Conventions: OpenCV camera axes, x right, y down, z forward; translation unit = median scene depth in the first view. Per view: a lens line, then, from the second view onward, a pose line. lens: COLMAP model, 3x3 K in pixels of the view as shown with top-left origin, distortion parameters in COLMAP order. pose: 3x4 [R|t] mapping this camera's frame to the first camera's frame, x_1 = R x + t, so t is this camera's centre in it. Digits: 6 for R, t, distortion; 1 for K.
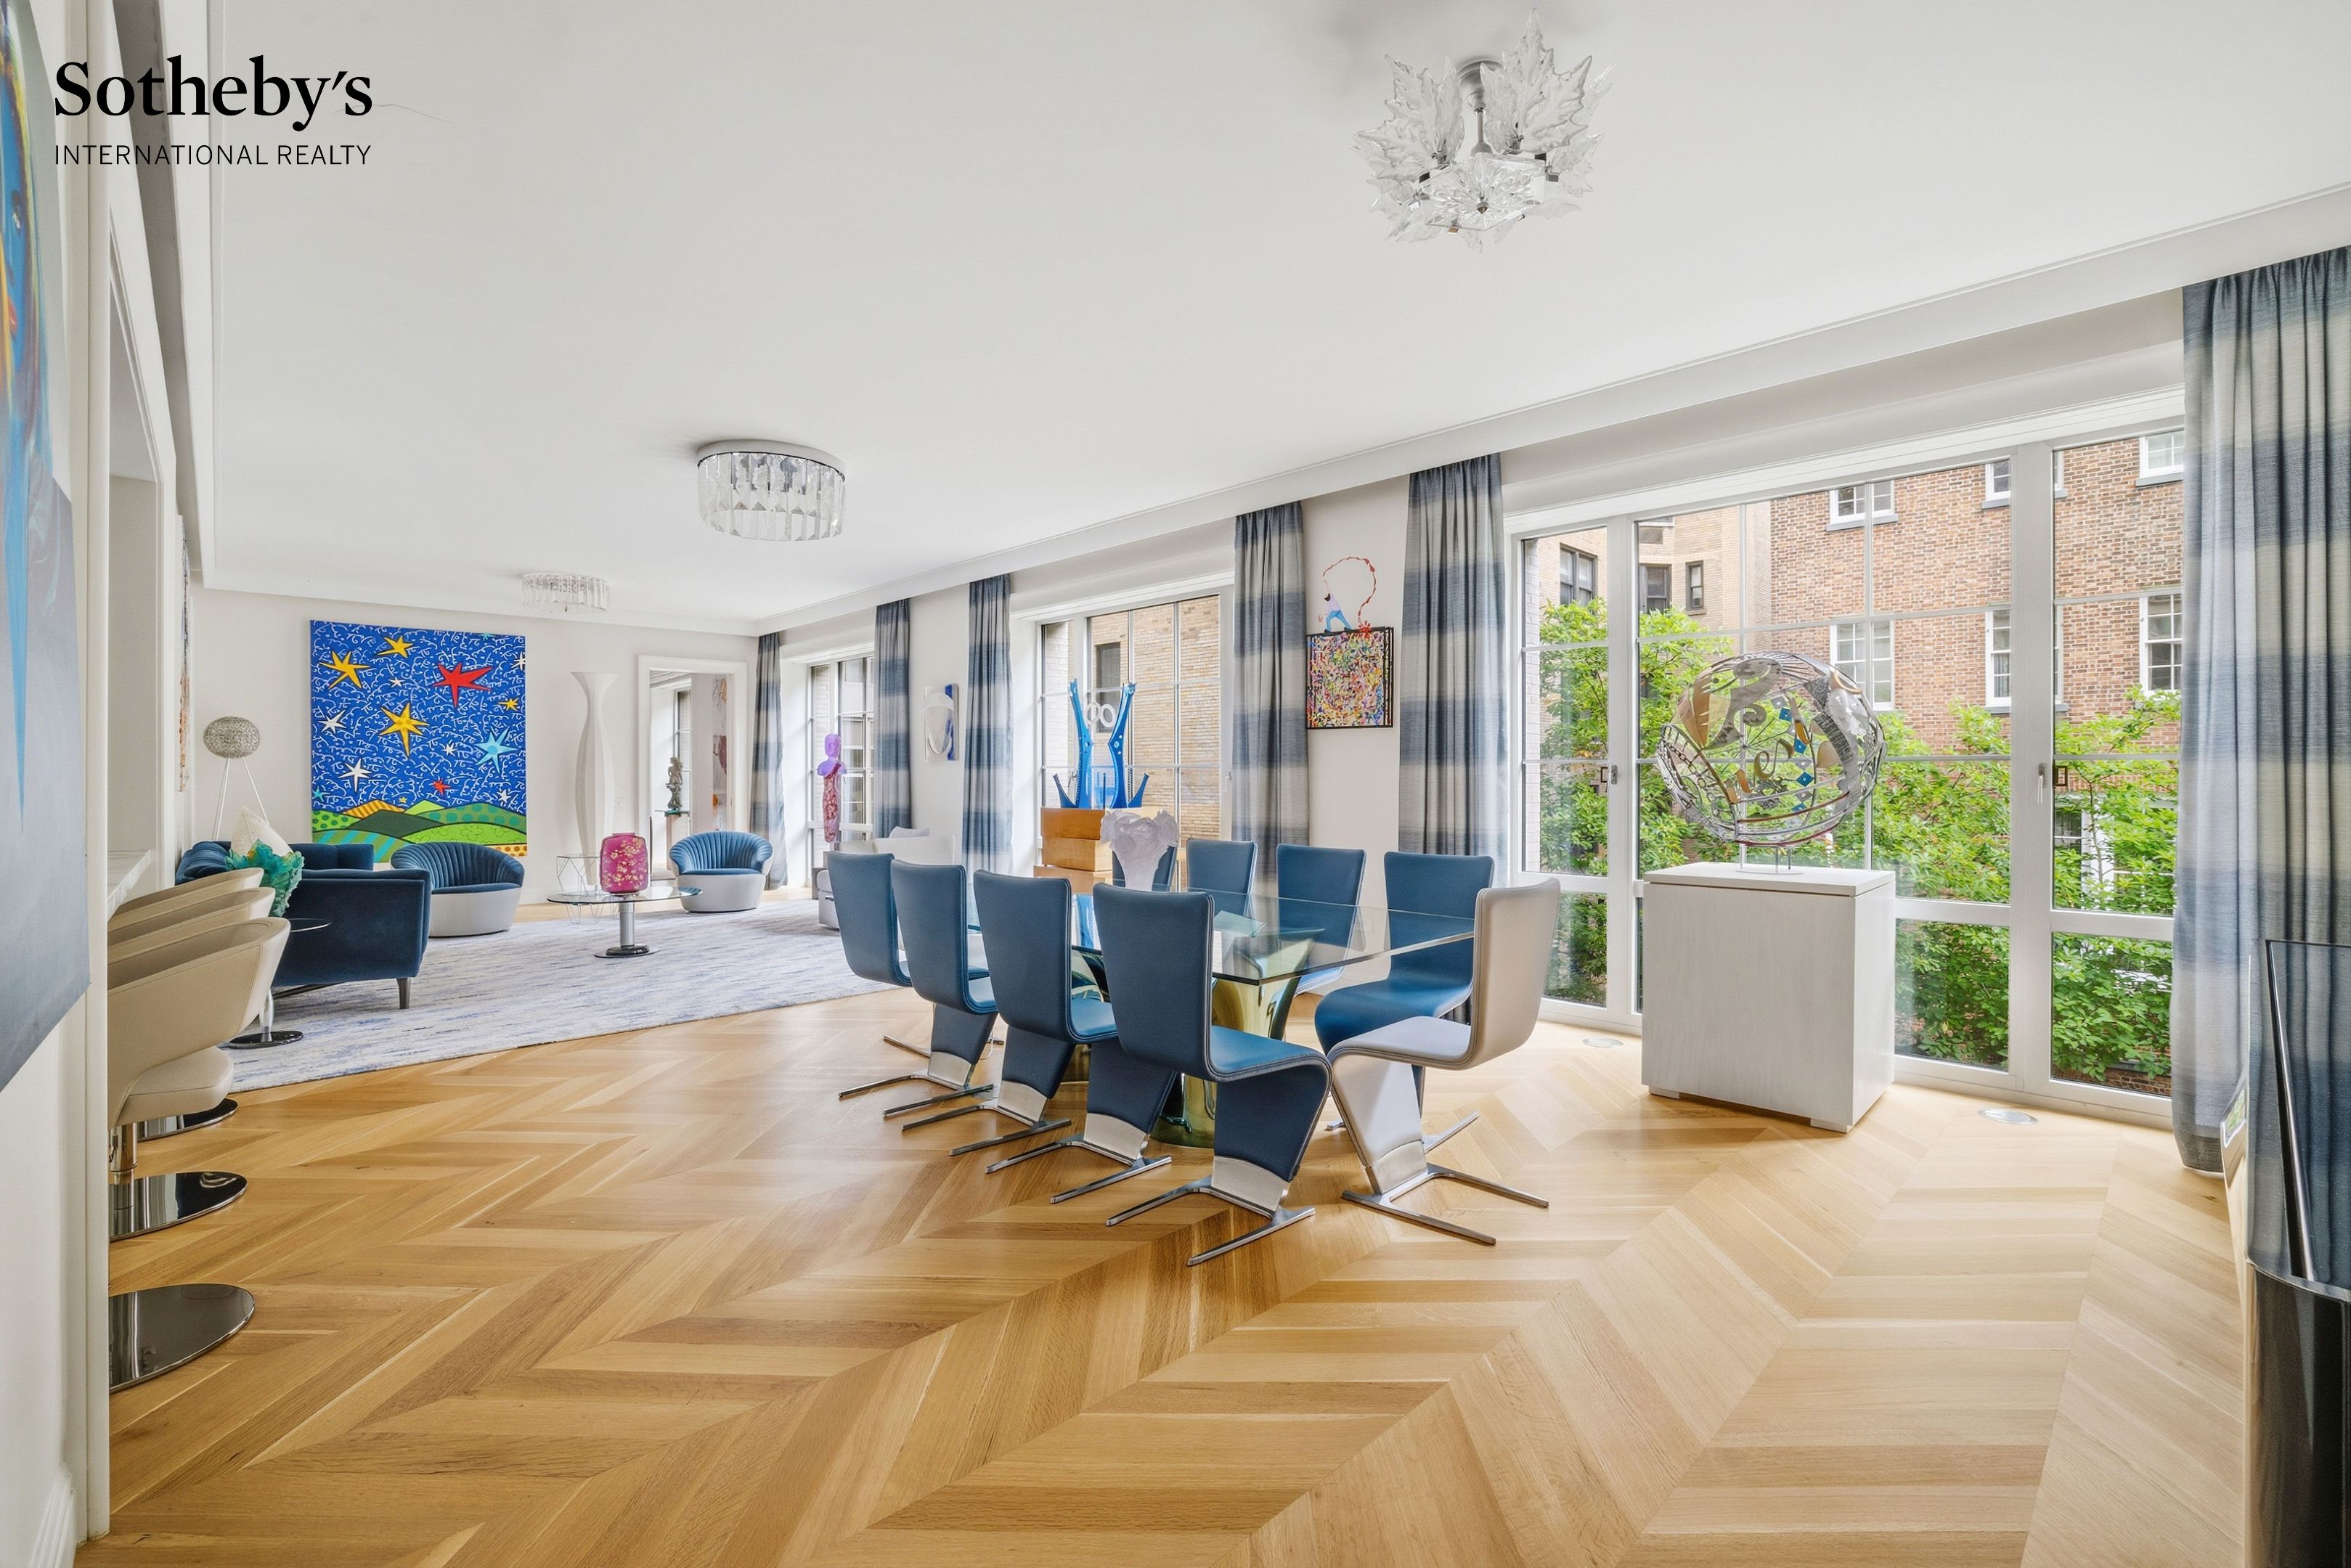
lens RADIAL K [[1009.3, 0, 1175.5], [0, 1009.3, 784.0], [0, 0, 1]] dist [-0.001638, 0.015175]
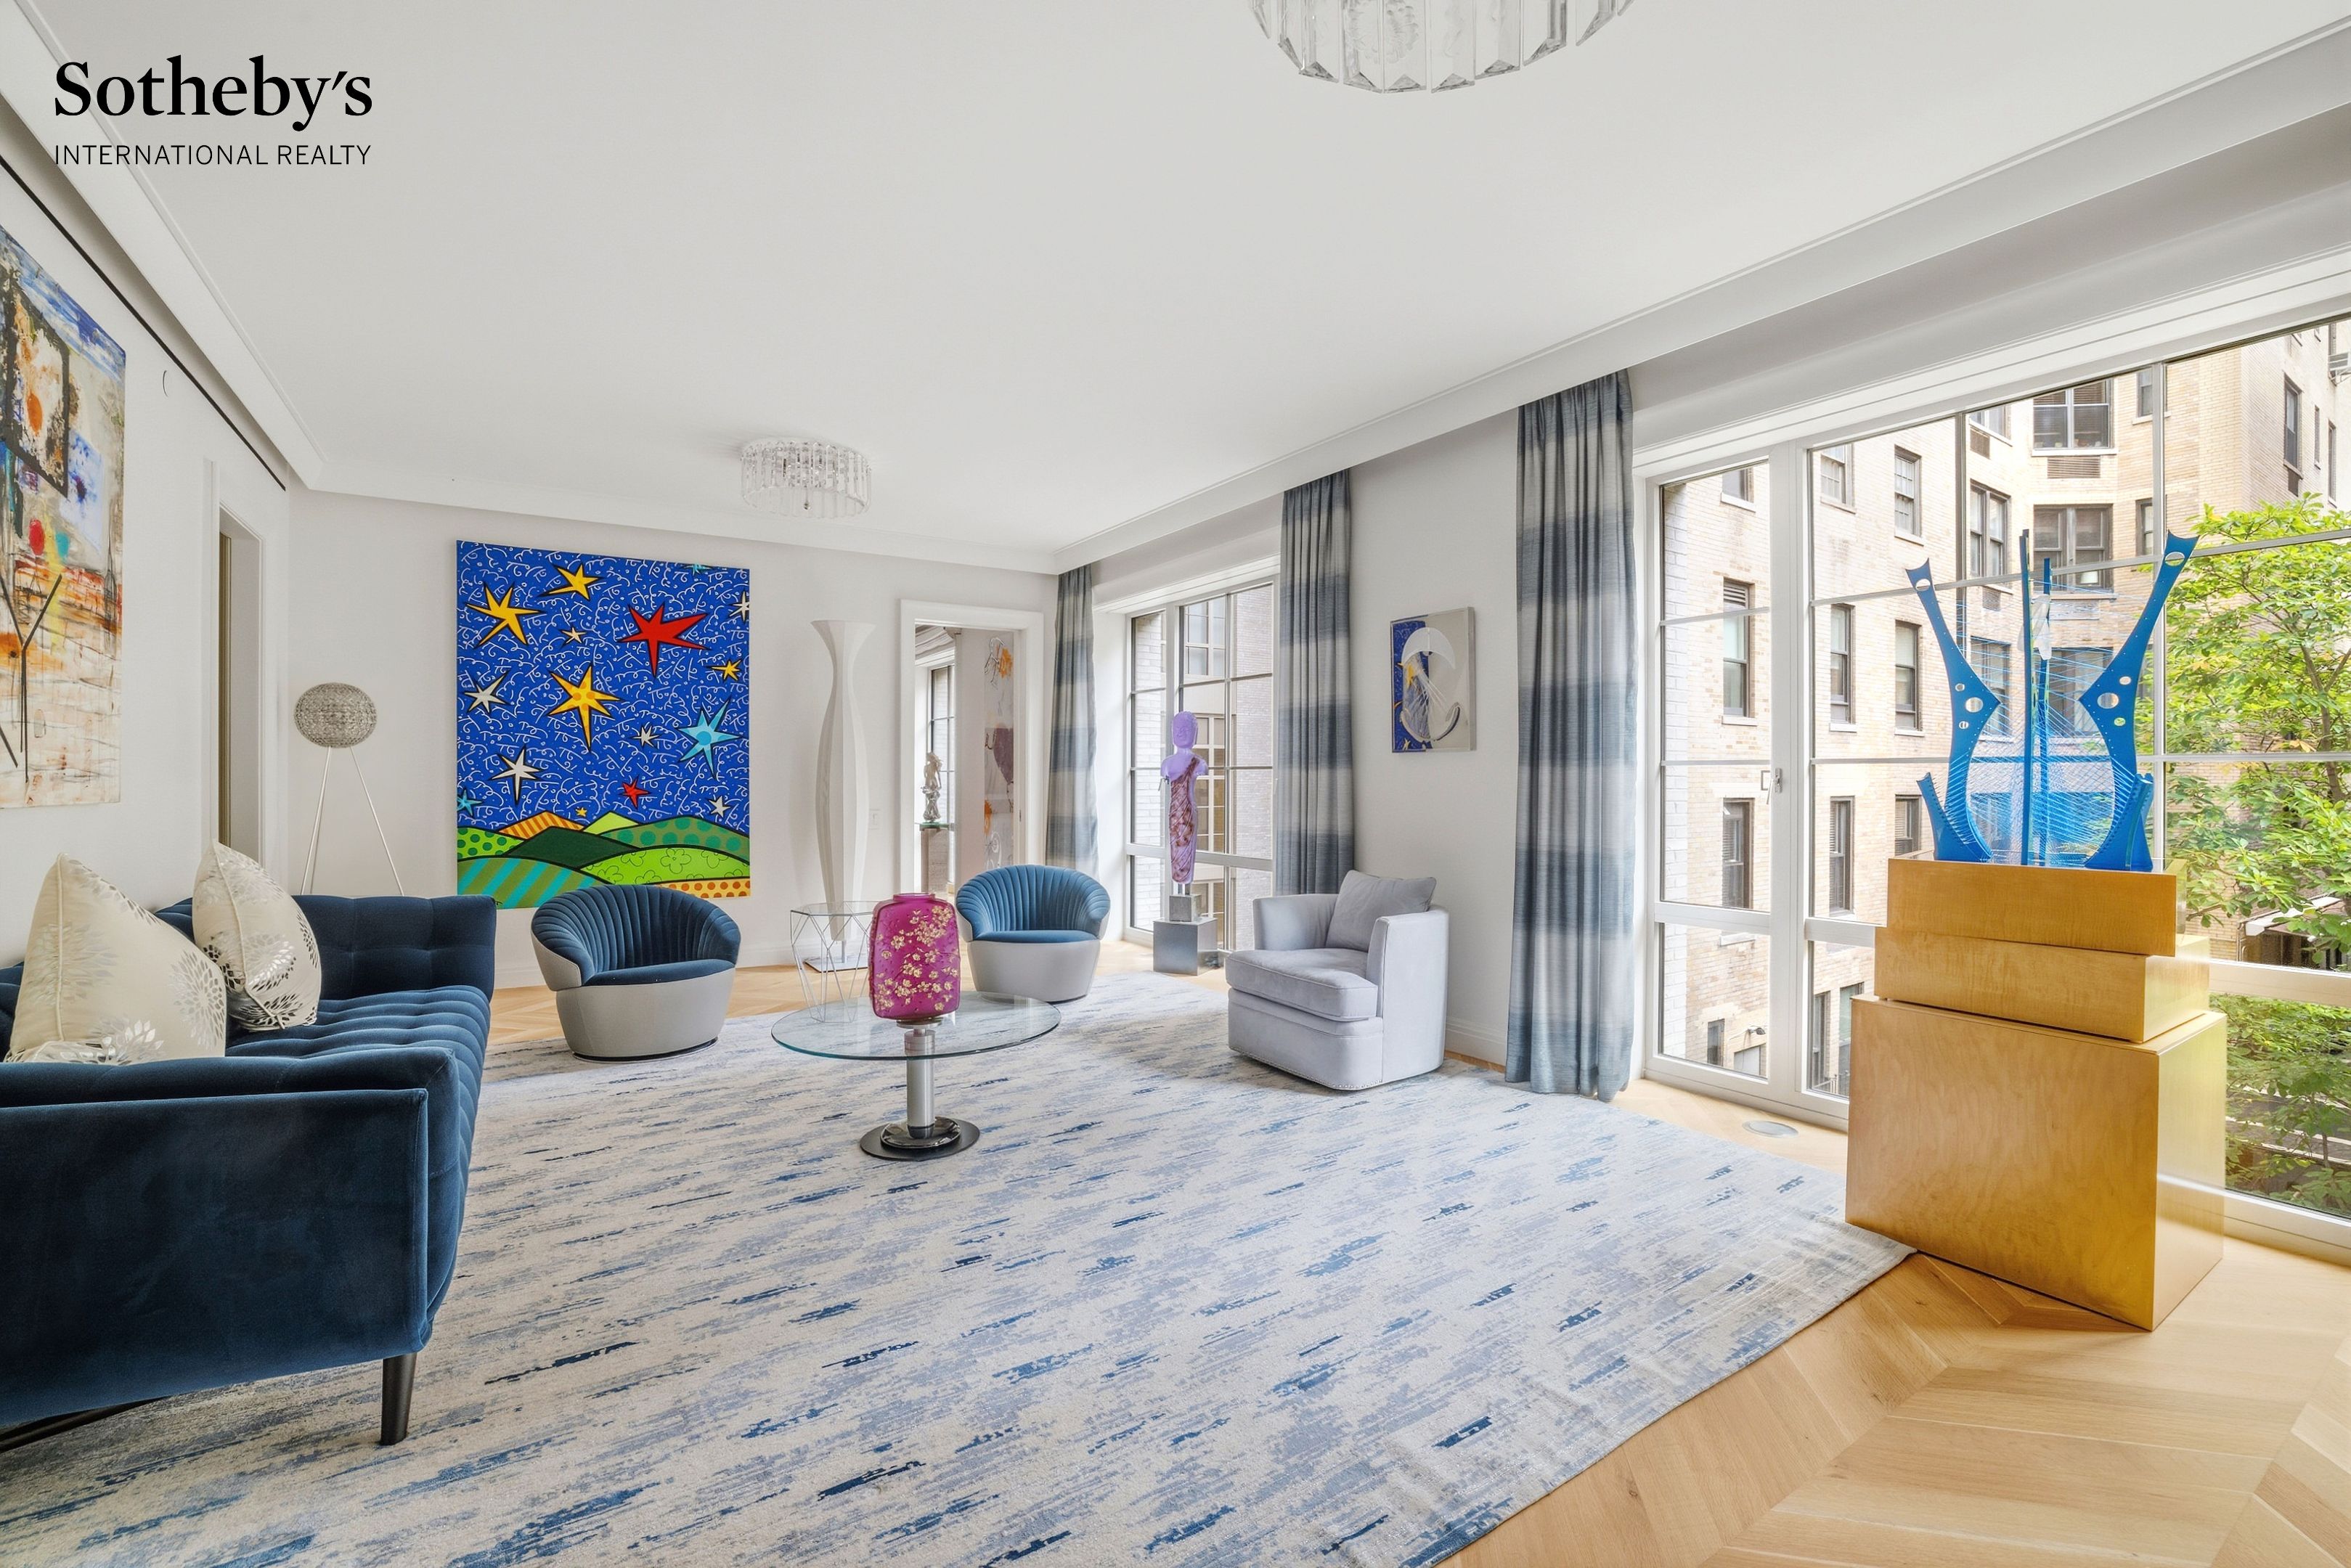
lens RADIAL K [[1009.3, 0, 1175.5], [0, 1009.3, 784.0], [0, 0, 1]] dist [-0.001638, 0.015175]
pose [[0.983058, 0.005293, -0.183216, -0.255334], [-0.005485, 0.999985, -0.000540, -0.004533], [0.183210, 0.001536, 0.983073, 0.415693]]
